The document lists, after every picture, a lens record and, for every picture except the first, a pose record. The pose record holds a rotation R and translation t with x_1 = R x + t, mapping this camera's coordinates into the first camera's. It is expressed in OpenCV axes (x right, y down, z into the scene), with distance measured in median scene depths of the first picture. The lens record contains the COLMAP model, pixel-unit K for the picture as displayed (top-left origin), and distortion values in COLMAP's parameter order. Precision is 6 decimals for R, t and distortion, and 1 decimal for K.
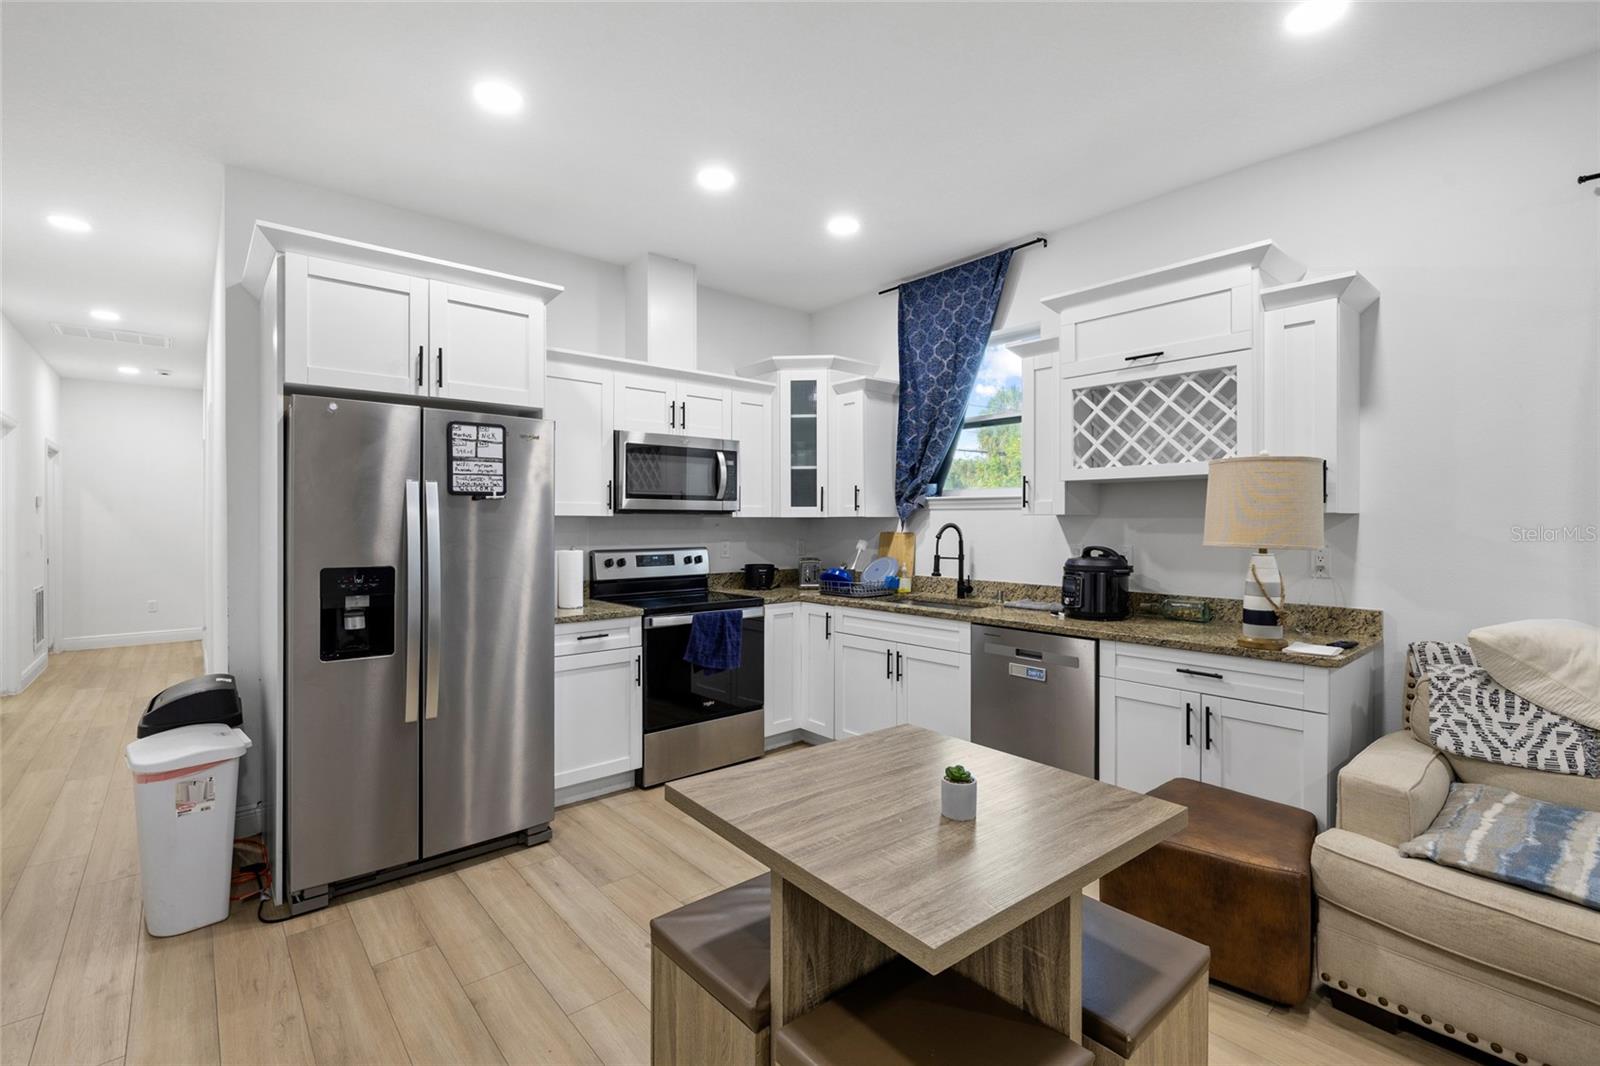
lens RADIAL K [[720.8, 0, 800.0], [0, 720.8, 533.0], [0, 0, 1]] dist [-0.002506, 0.000480]
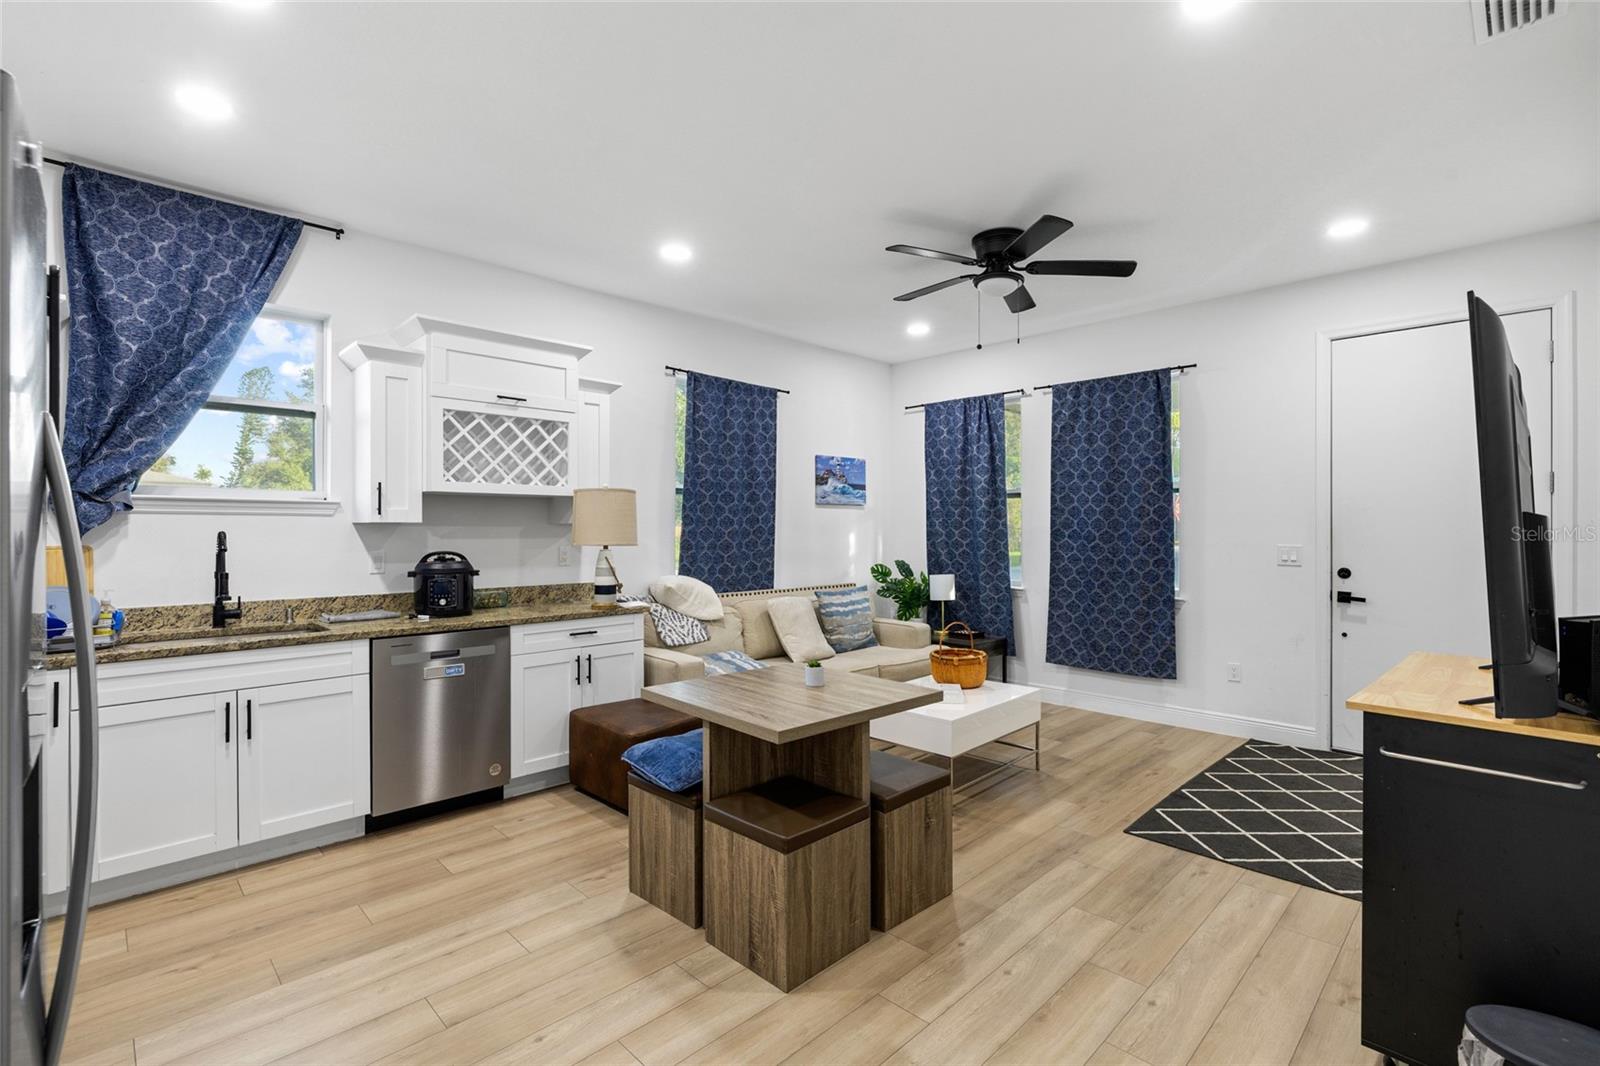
lens RADIAL K [[701.6, 0, 800.0], [0, 701.6, 533.0], [0, 0, 1]] dist [-0.009215, 0.000254]
pose [[-0.070669, 0.000087, 0.997500, -0.727642], [0.018434, 0.999829, 0.001218, -0.000907], [-0.997329, 0.018474, -0.070659, 0.543649]]
